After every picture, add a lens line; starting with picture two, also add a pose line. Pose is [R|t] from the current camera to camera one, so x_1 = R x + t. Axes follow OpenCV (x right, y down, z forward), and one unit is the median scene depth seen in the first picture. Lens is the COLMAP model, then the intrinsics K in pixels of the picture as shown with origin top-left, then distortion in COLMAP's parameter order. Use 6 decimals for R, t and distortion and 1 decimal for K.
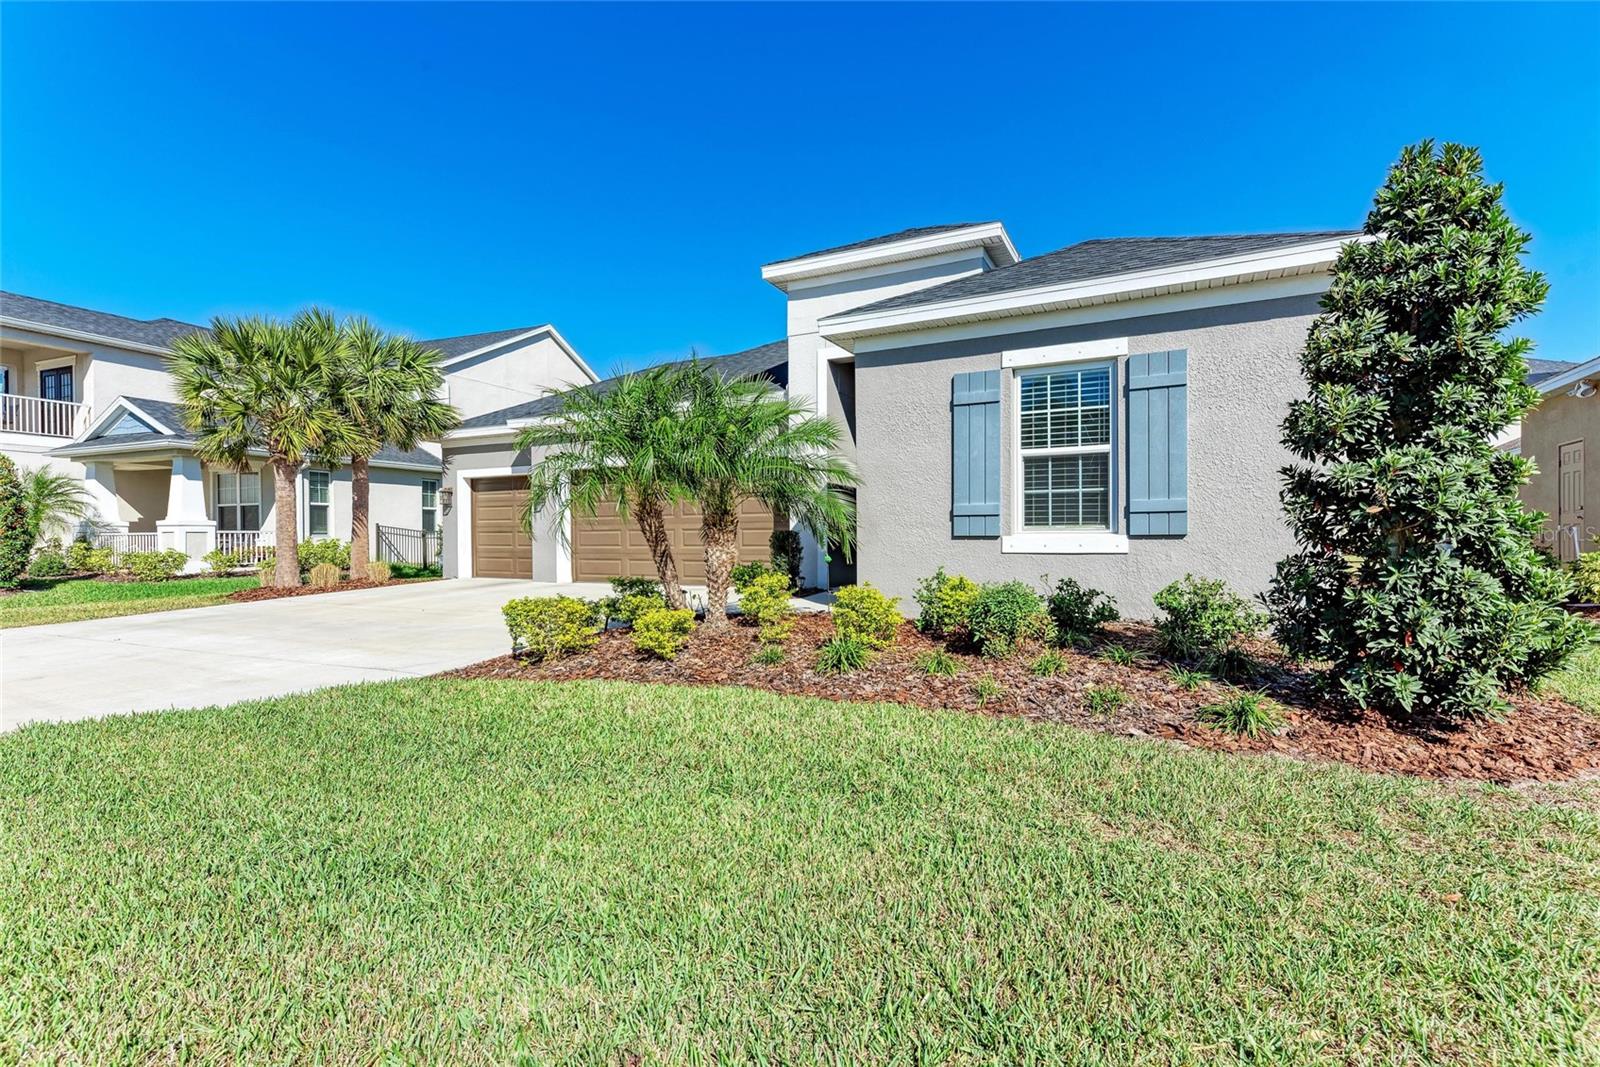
lens RADIAL K [[756.9, 0, 804.8], [0, 756.9, 537.2], [0, 0, 1]] dist [0.001274, 0.000328]
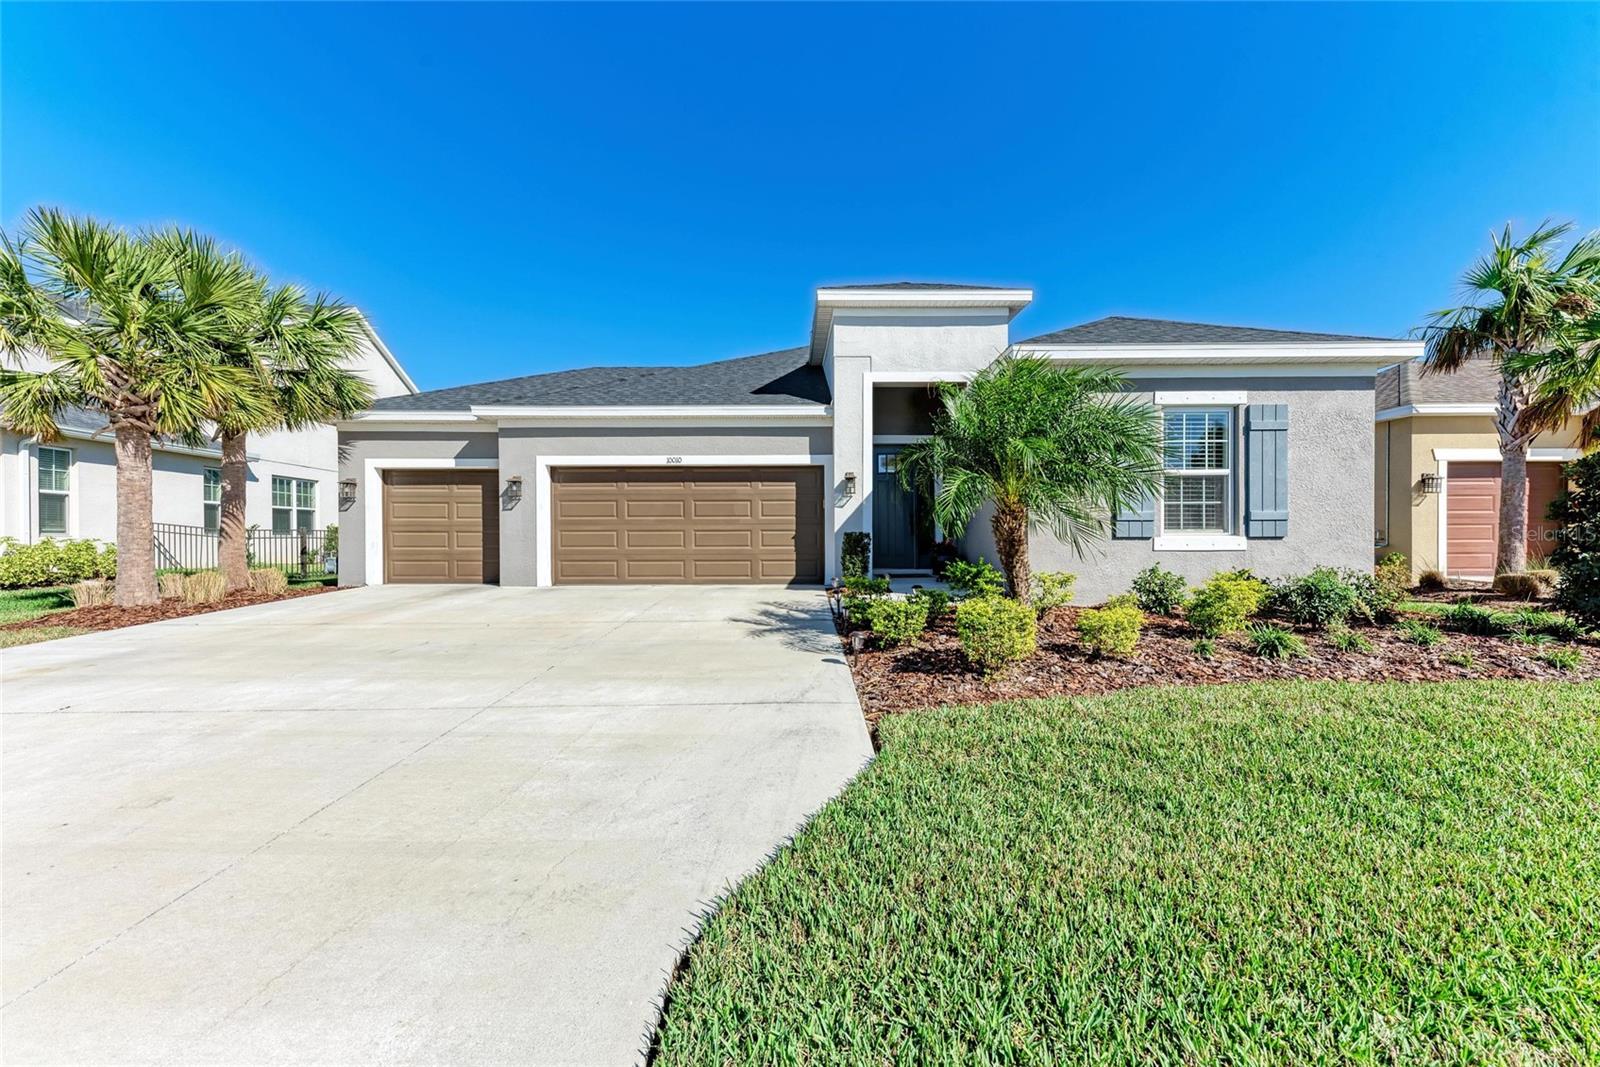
lens RADIAL K [[592.6, 0, 804.8], [0, 592.6, 539.4], [0, 0, 1]] dist [0.006282, -0.000341]
pose [[0.889022, 0.001516, 0.457862, -0.471156], [-0.002244, 0.999997, 0.001046, 0.001581], [-0.457859, -0.001958, 0.889023, 0.254012]]
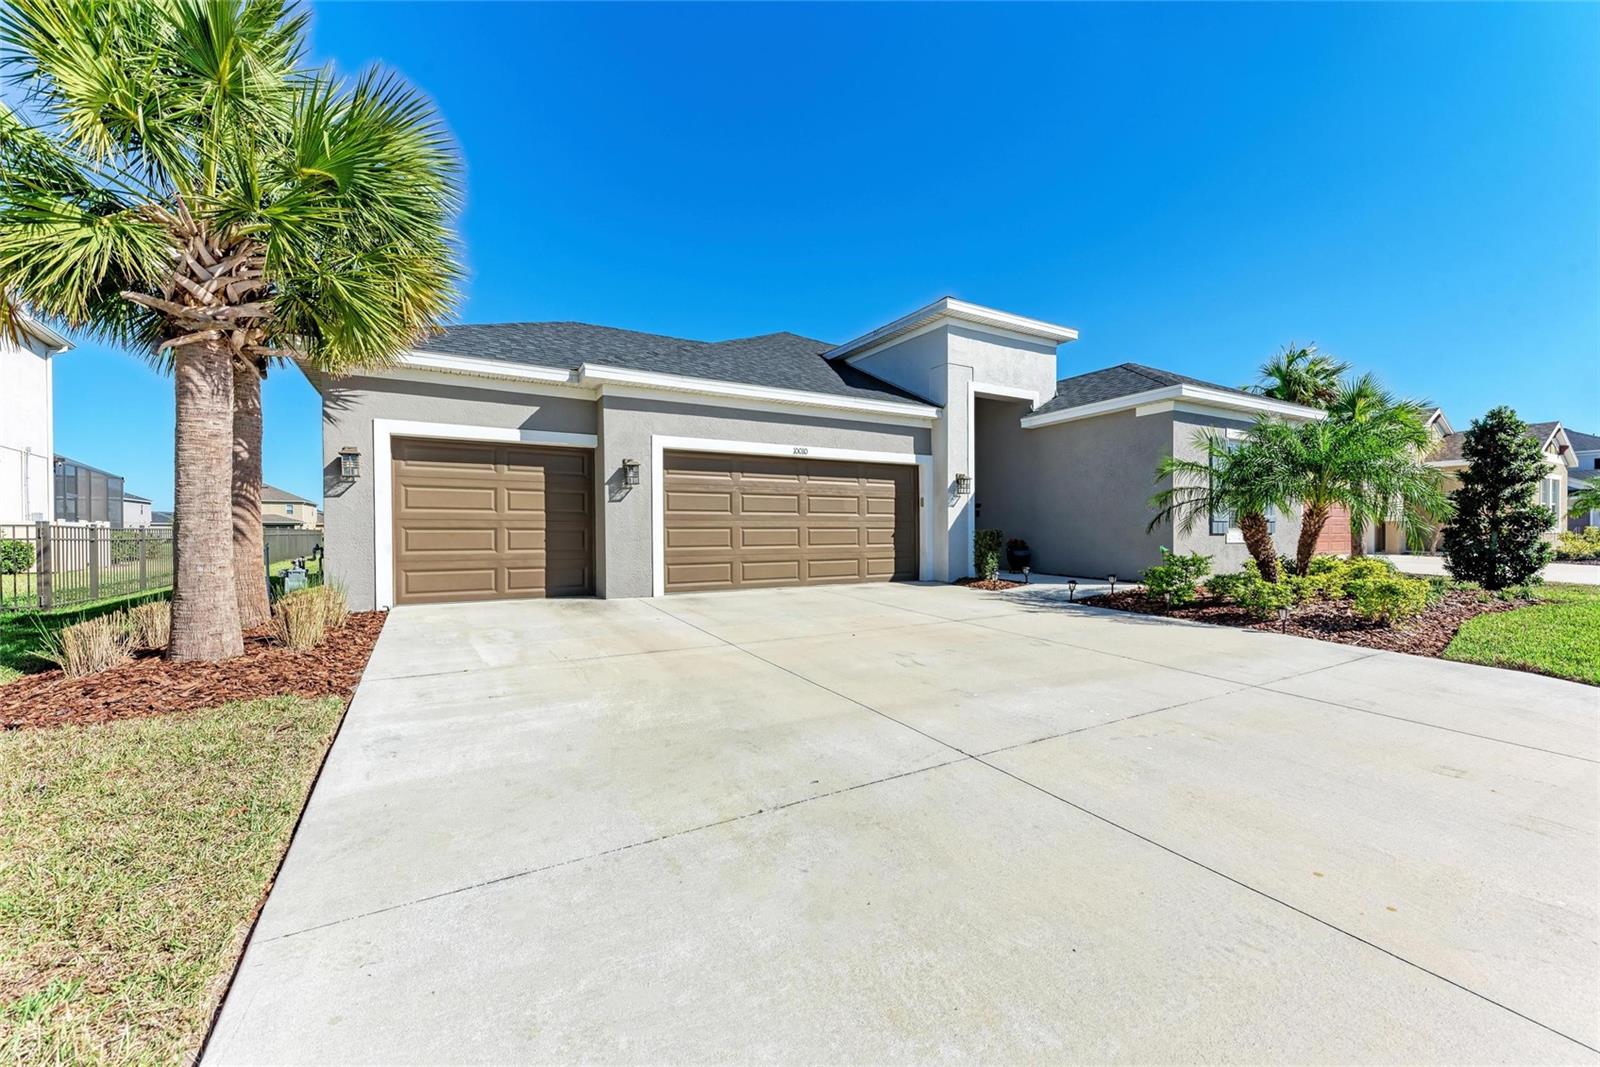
lens RADIAL K [[646.3, 0, 792.8], [0, 646.3, 533.1], [0, 0, 1]] dist [0.011642, 0.000062]
pose [[0.533114, 0.001383, 0.846042, -1.024168], [0.001413, 0.999996, -0.002525, -0.001192], [-0.846042, 0.002542, 0.533110, 0.692027]]
